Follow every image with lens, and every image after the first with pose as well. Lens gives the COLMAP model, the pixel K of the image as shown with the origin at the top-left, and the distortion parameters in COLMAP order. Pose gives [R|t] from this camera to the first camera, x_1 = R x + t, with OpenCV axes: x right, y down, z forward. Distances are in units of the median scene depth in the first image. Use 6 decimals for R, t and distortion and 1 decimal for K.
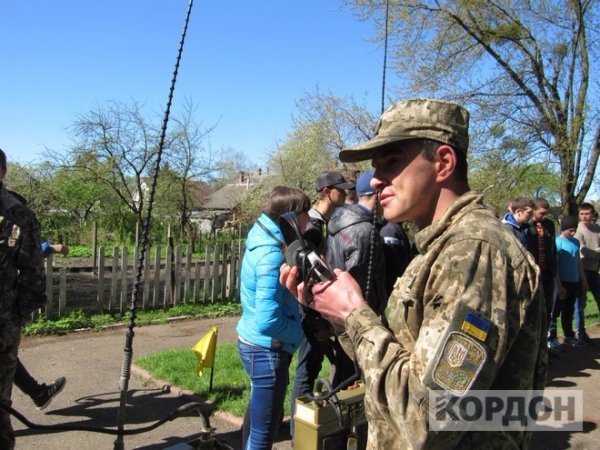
lens RADIAL K [[711.7, 0, 299.5], [0, 711.7, 223.4], [0, 0, 1]] dist [-0.038073, 0.000000]
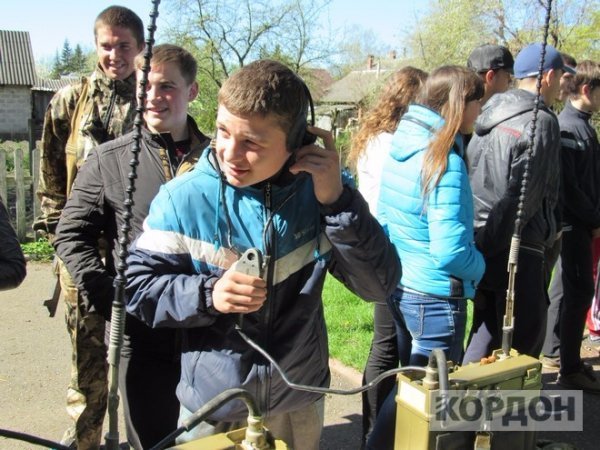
lens RADIAL K [[711.7, 0, 300.7], [0, 711.7, 224.8], [0, 0, 1]] dist [-0.038073, 0.000000]
pose [[0.971069, 0.031007, -0.236779, 0.036158], [0.000572, 0.991229, 0.132152, 0.009896], [0.238800, -0.128464, 0.962534, 0.206544]]
